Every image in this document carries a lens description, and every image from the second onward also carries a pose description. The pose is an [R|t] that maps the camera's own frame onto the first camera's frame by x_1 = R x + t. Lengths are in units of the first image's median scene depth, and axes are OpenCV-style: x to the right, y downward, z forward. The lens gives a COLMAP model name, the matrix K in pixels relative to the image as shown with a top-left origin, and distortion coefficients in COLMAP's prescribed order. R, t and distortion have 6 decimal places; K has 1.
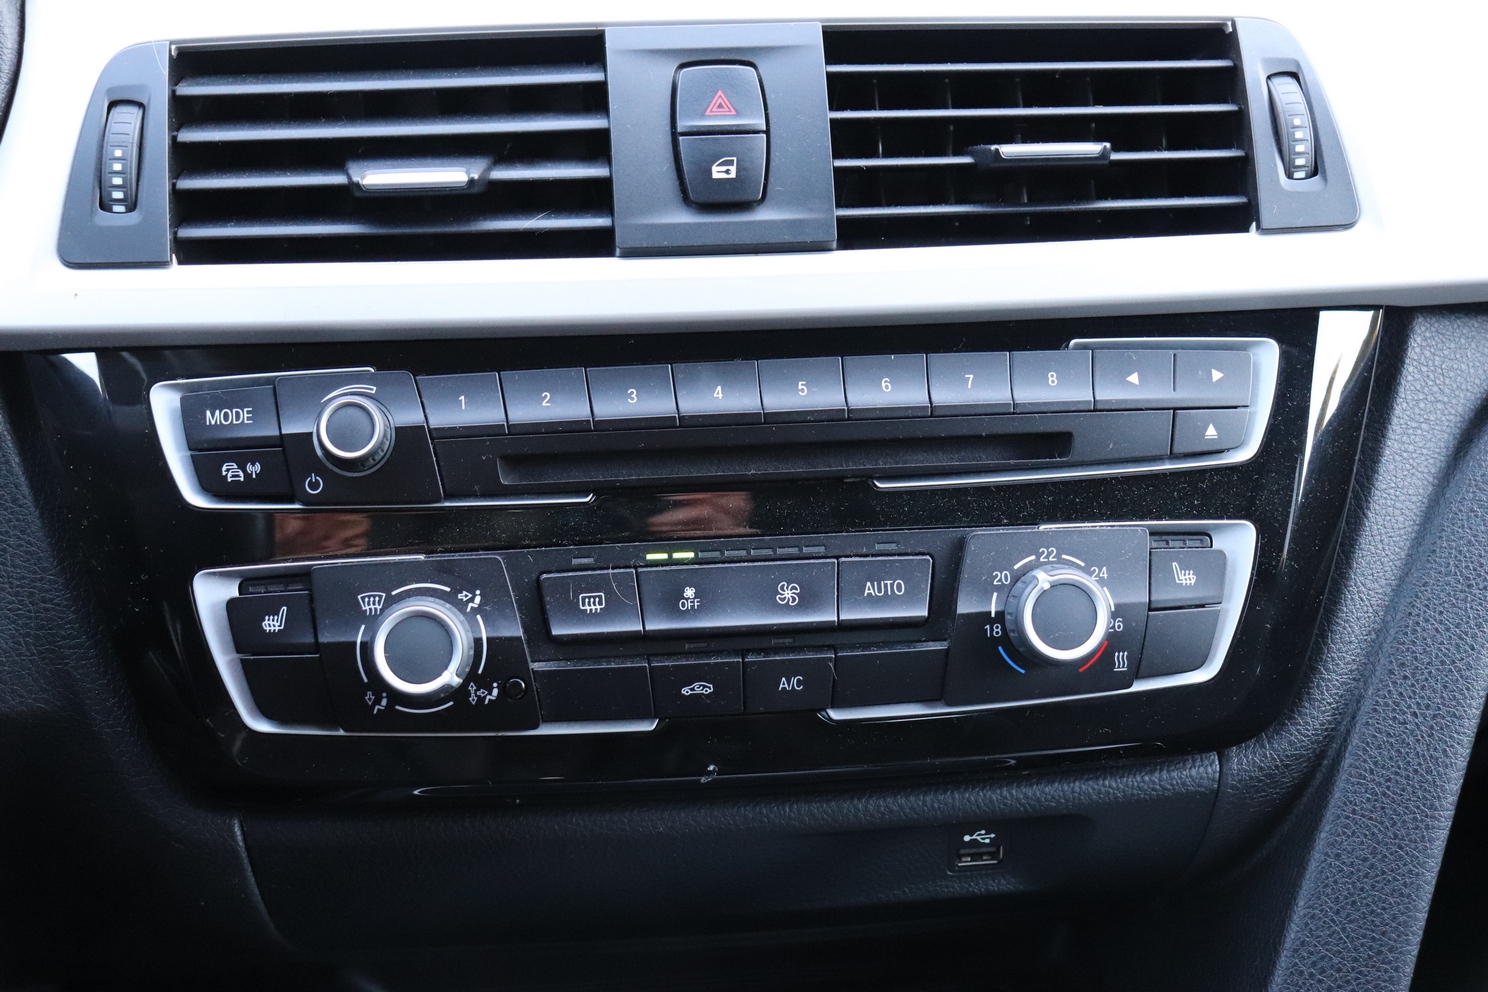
lens RADIAL K [[2095.3, 0, 719.0], [0, 2095.3, 496.2], [0, 0, 1]] dist [0.053351, 0.000000]
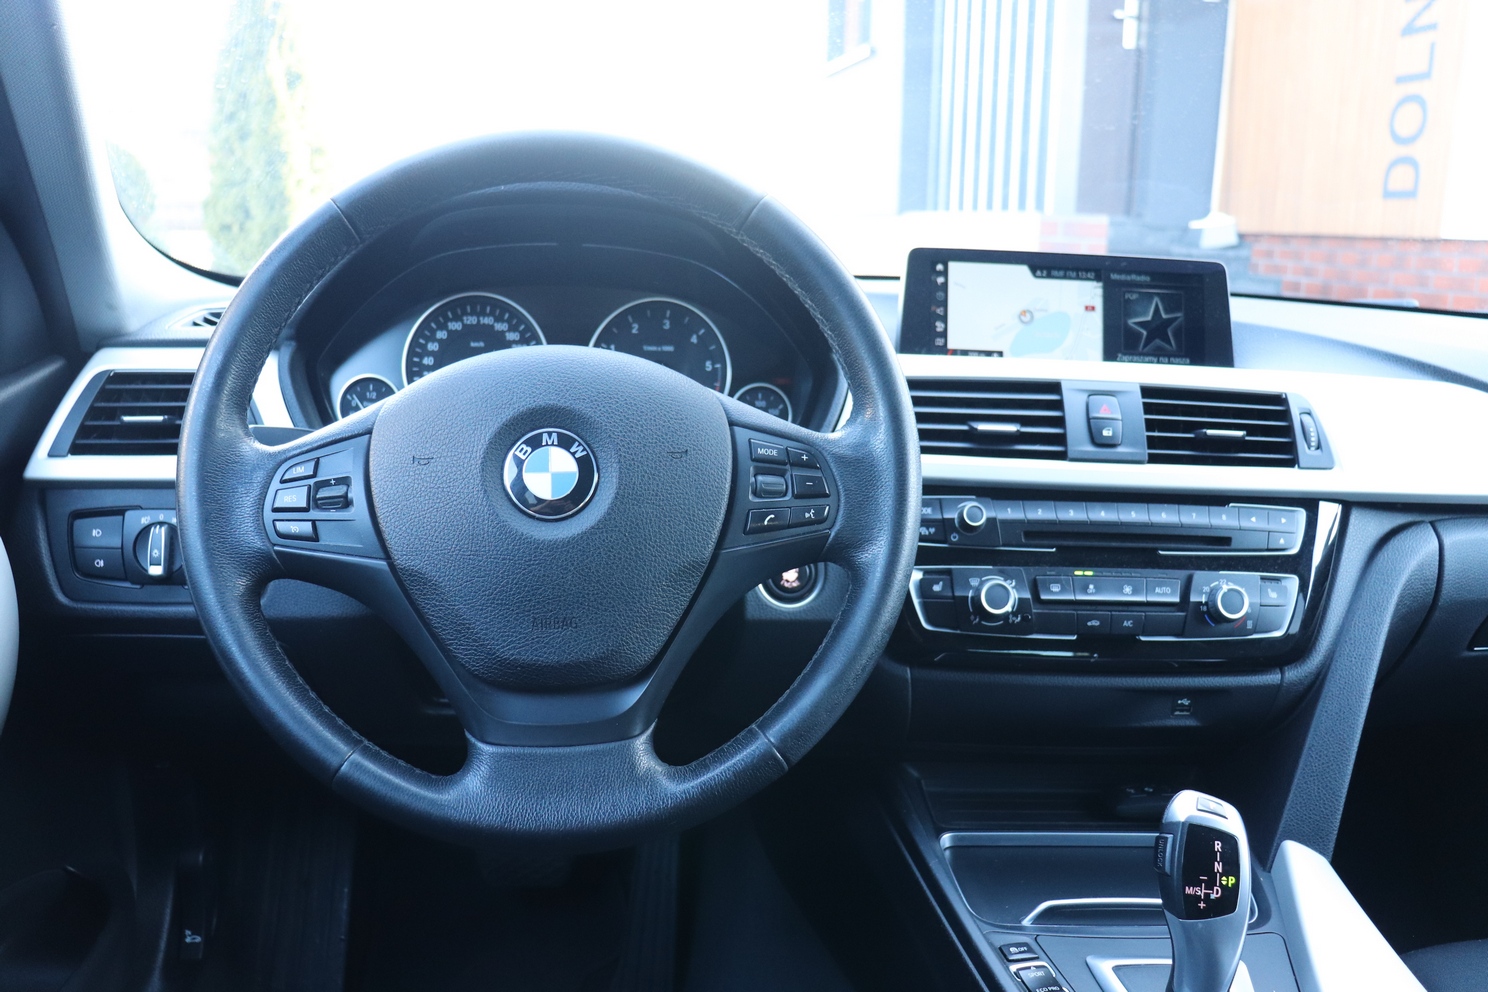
lens RADIAL K [[1220.4, 0, 733.4], [0, 1220.4, 491.2], [0, 0, 1]] dist [-0.166233, 0.145586]
pose [[0.995114, 0.058309, -0.079669, -0.346331], [-0.072392, 0.979647, -0.187222, 0.242472], [0.067131, 0.192075, 0.979082, -0.532655]]
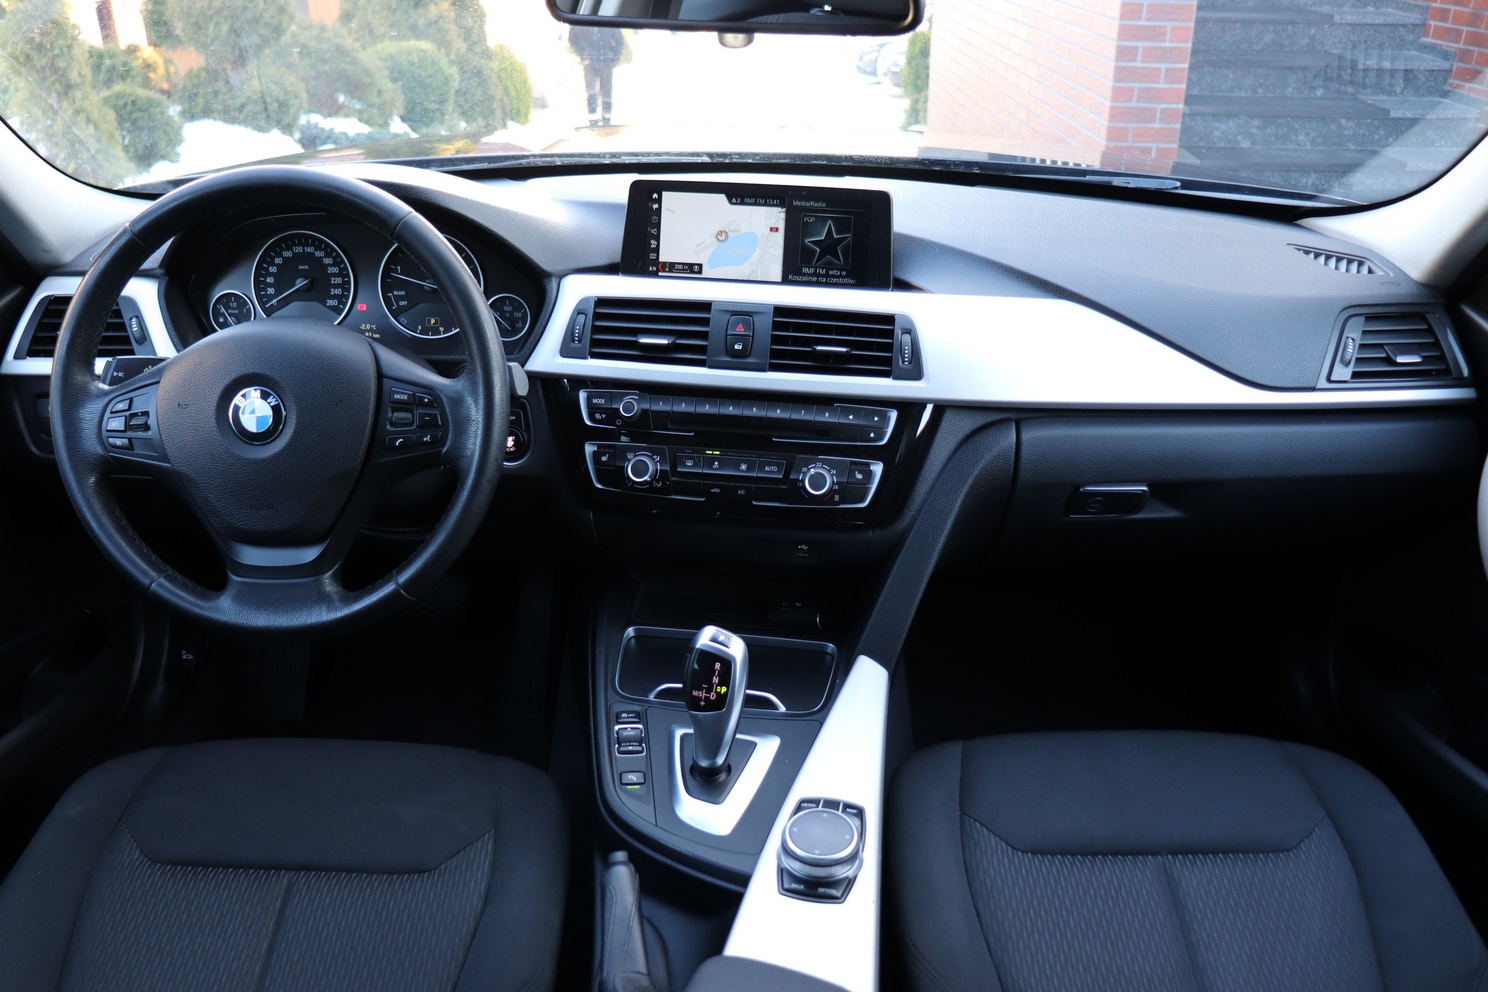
lens RADIAL K [[1220.4, 0, 718.0], [0, 1220.4, 484.4], [0, 0, 1]] dist [-0.166233, 0.145586]
pose [[0.971022, 0.118849, -0.207344, 0.419347], [-0.107837, 0.992128, 0.063671, -0.050412], [0.213279, -0.039467, 0.976194, -1.017242]]
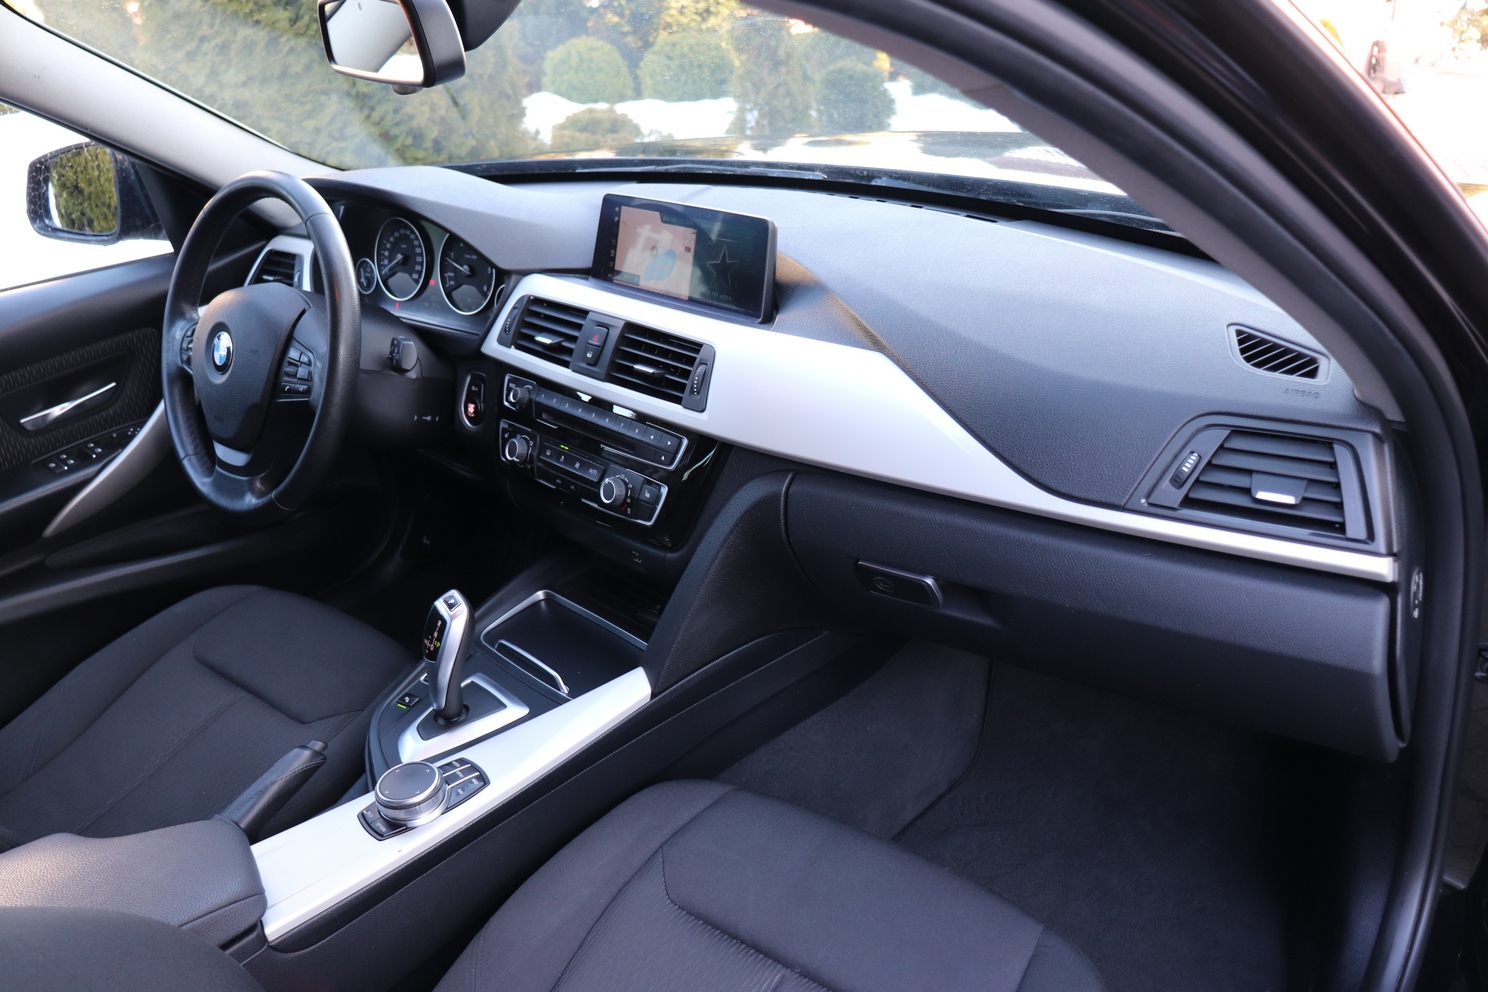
lens RADIAL K [[1220.4, 0, 733.4], [0, 1220.4, 491.6], [0, 0, 1]] dist [-0.166233, 0.145586]
pose [[0.619514, 0.305876, -0.722940, 1.829699], [-0.235331, 0.950969, 0.200691, -0.420502], [0.748880, 0.045800, 0.661121, -0.258083]]
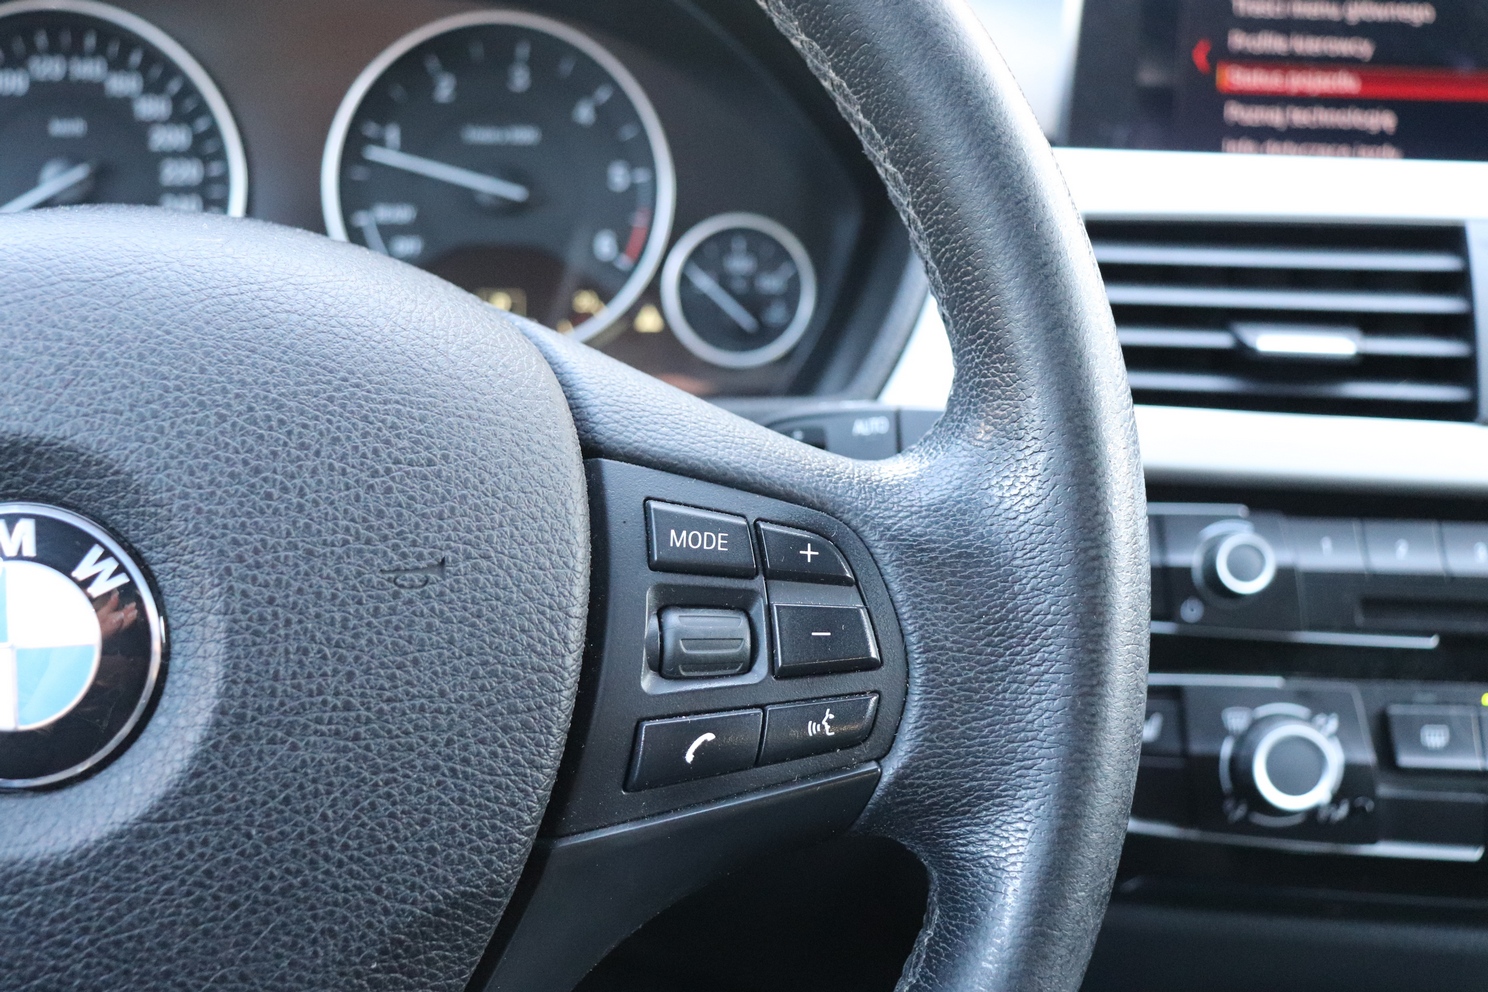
lens RADIAL K [[1775.5, 0, 718.8], [0, 1775.5, 505.9], [0, 0, 1]] dist [0.007338, 0.000000]
pose [[0.992135, 0.076111, -0.099370, -0.345853], [-0.079967, 0.996168, -0.035408, -0.006769], [0.096294, 0.043076, 0.994420, 0.030831]]
